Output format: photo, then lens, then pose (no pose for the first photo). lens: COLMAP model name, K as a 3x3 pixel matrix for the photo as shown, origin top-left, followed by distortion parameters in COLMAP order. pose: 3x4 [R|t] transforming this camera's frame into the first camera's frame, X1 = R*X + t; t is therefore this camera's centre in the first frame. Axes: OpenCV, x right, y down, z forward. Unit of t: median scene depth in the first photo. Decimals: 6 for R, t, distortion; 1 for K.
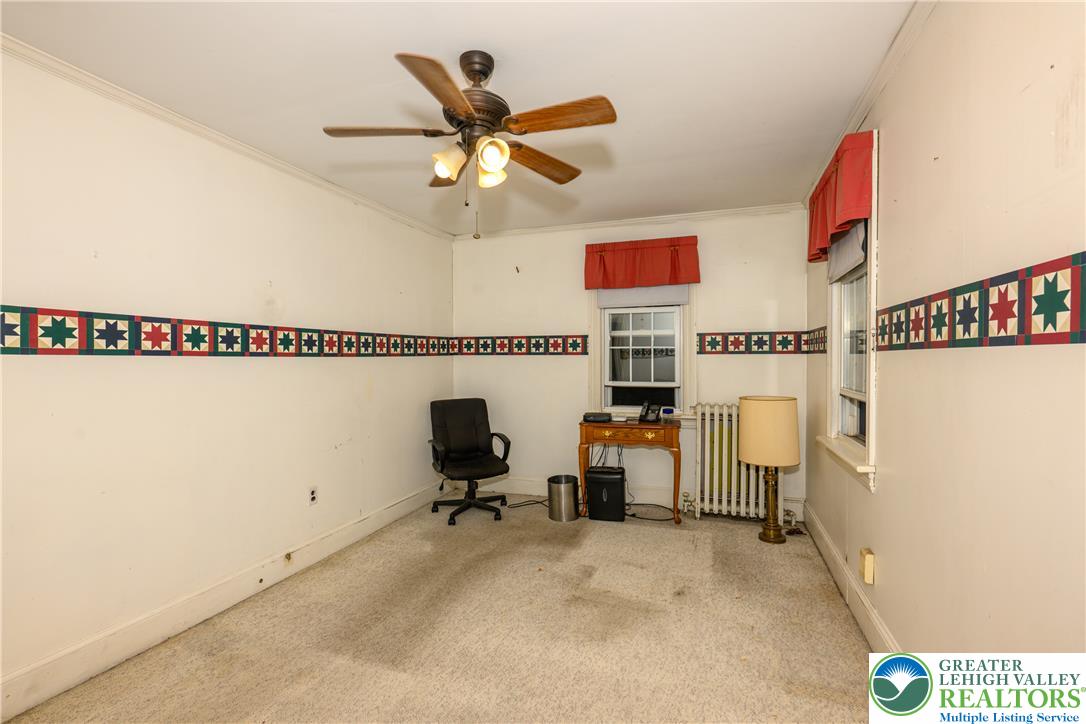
lens RADIAL K [[483.1, 0, 542.0], [0, 483.1, 361.3], [0, 0, 1]] dist [-0.002669, 0.000734]
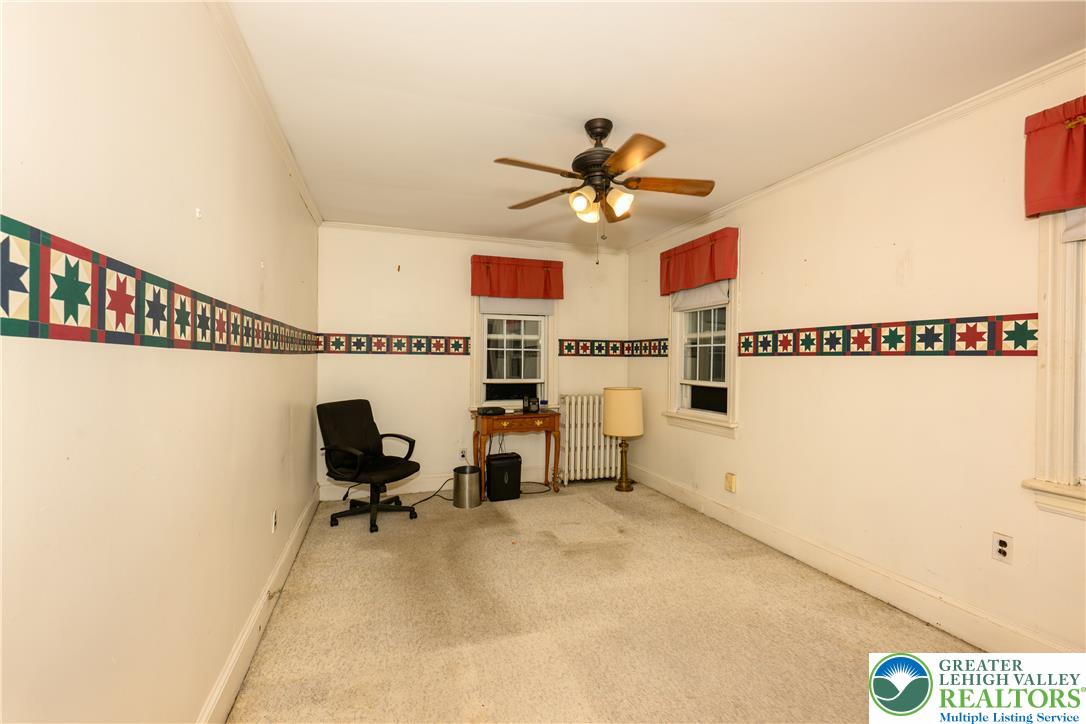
lens RADIAL K [[483.1, 0, 542.3], [0, 483.1, 361.8], [0, 0, 1]] dist [-0.002669, 0.000734]
pose [[0.782956, 0.005718, 0.622051, -0.515377], [-0.005375, 0.999983, -0.002428, 0.003797], [-0.622054, -0.001443, 0.782973, 0.048459]]
